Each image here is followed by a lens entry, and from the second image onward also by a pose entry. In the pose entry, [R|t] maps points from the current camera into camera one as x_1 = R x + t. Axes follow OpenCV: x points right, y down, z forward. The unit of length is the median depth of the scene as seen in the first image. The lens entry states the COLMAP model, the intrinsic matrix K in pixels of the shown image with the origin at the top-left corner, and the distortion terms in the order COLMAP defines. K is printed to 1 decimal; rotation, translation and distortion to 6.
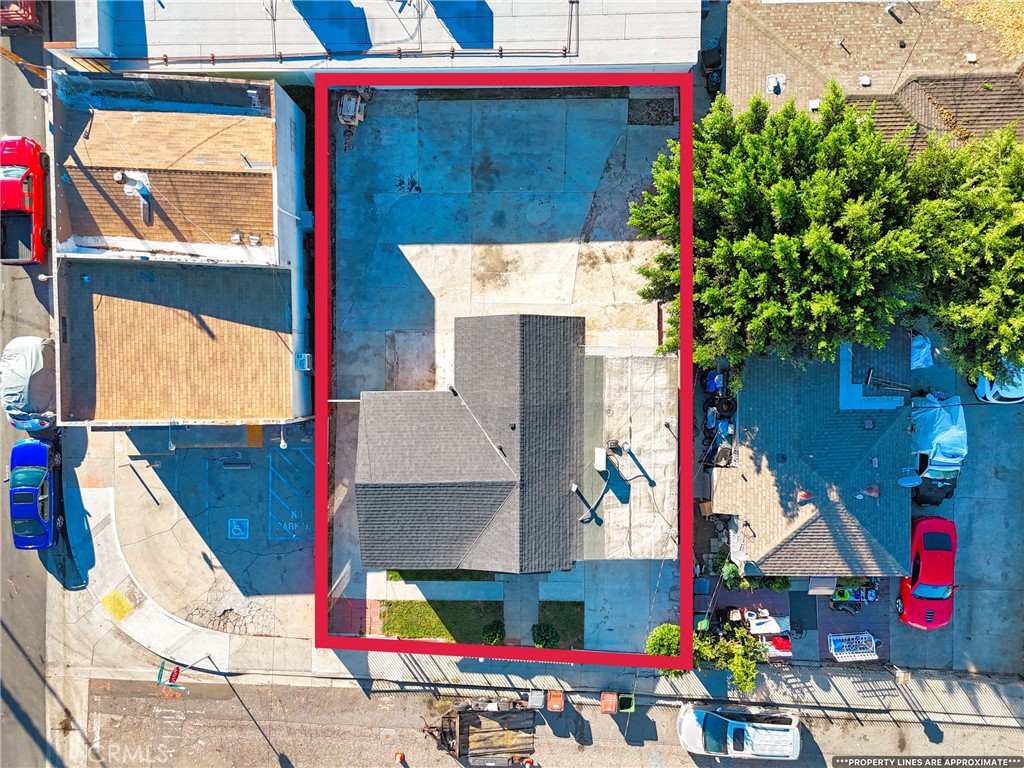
lens RADIAL K [[741.3, 0, 512.7], [0, 741.3, 382.9], [0, 0, 1]] dist [0.048932, -0.021368]
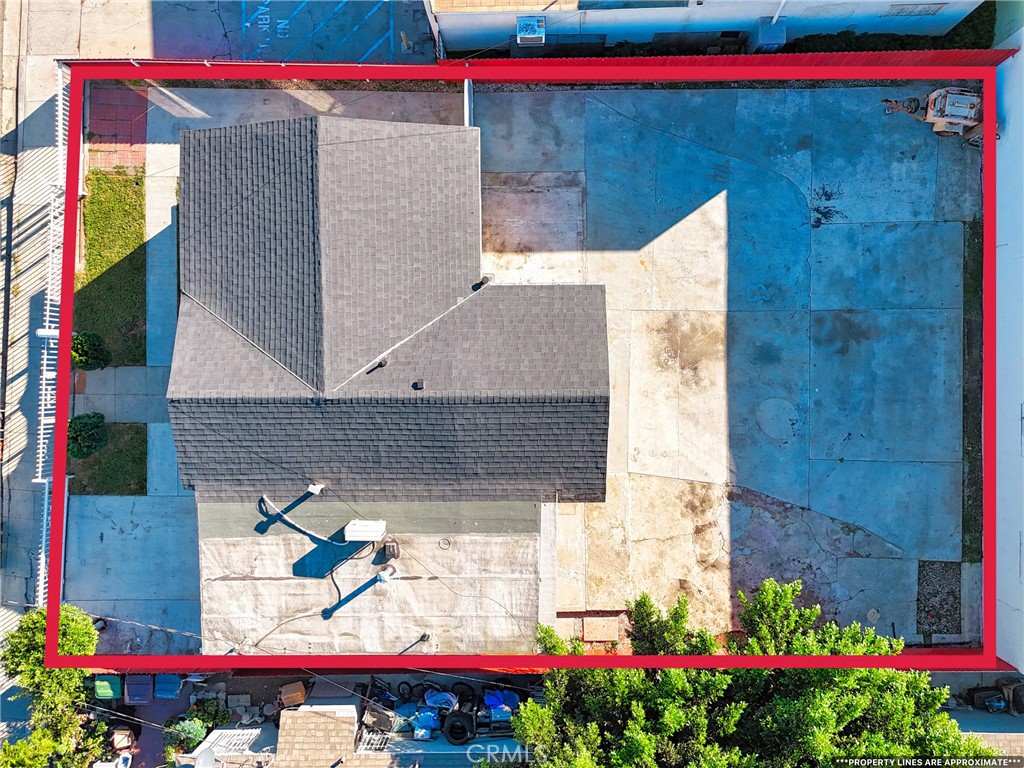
lens RADIAL K [[741.3, 0, 502.4], [0, 741.3, 353.4], [0, 0, 1]] dist [0.048932, -0.021368]
pose [[0.000841, 0.999514, 0.031159, -0.042612], [-0.997414, -0.001401, 0.071852, -0.049752], [0.071860, -0.031139, 0.996928, 0.401272]]
